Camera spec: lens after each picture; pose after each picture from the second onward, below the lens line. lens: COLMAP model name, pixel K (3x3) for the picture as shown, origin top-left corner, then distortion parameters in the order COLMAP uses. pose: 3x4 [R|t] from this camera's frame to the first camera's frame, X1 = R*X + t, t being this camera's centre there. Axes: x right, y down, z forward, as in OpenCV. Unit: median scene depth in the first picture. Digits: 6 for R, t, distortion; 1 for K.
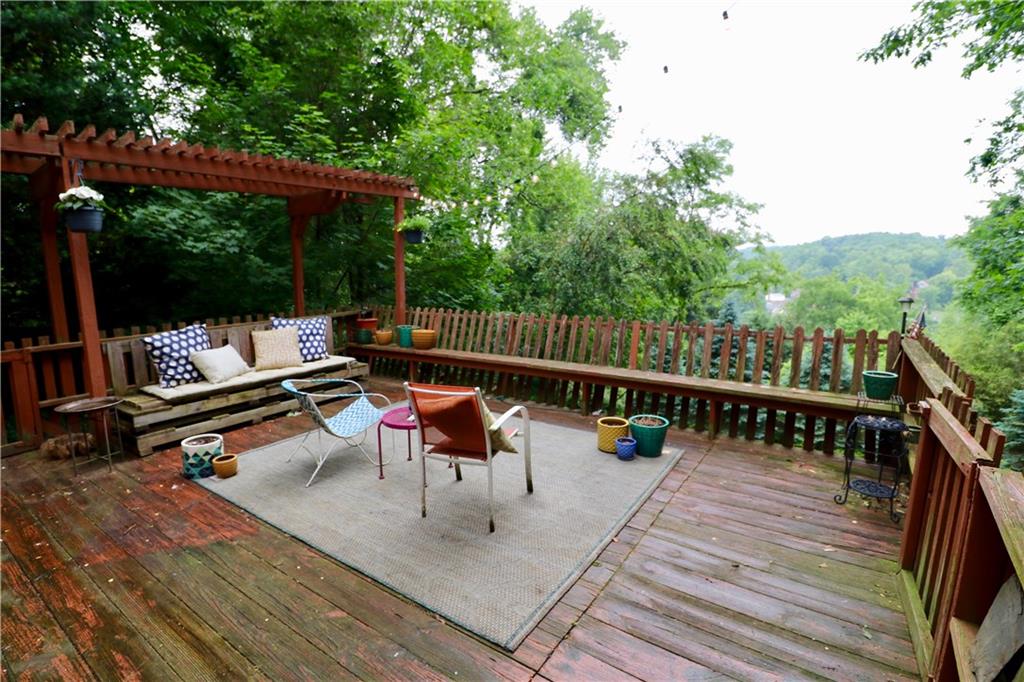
lens RADIAL K [[483.1, 0, 499.5], [0, 483.1, 333.9], [0, 0, 1]] dist [-0.002144, -0.012416]
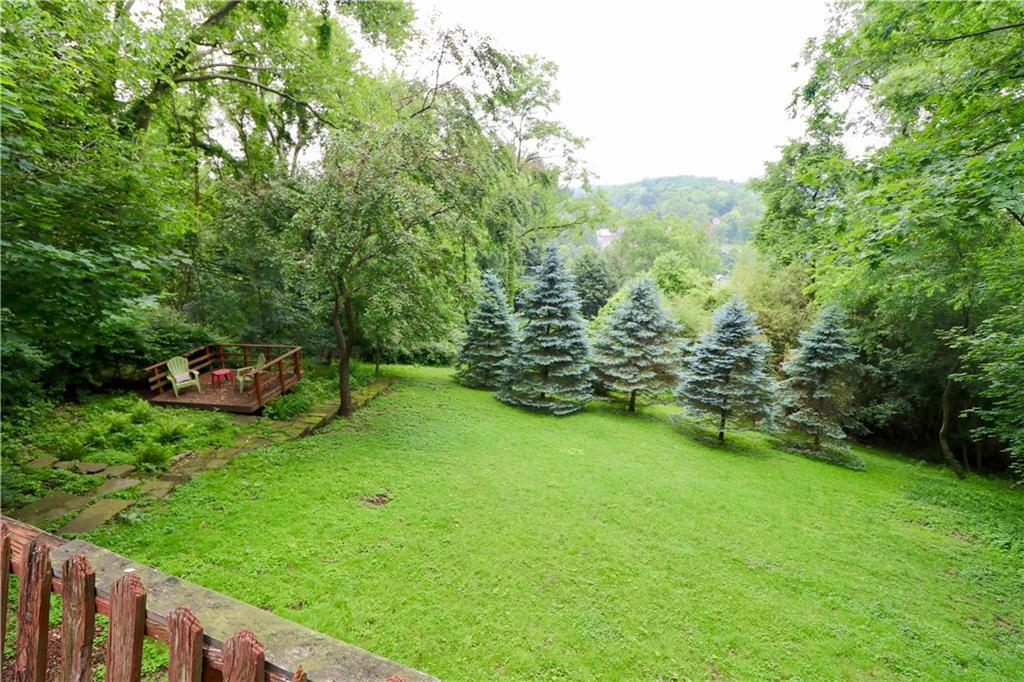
lens RADIAL K [[474.8, 0, 497.4], [0, 474.8, 333.4], [0, 0, 1]] dist [0.000024, -0.012108]
pose [[0.955222, -0.055537, 0.290630, 0.091350], [0.015099, 0.990096, 0.139575, -0.025097], [-0.295504, -0.128937, 0.946601, 0.134054]]
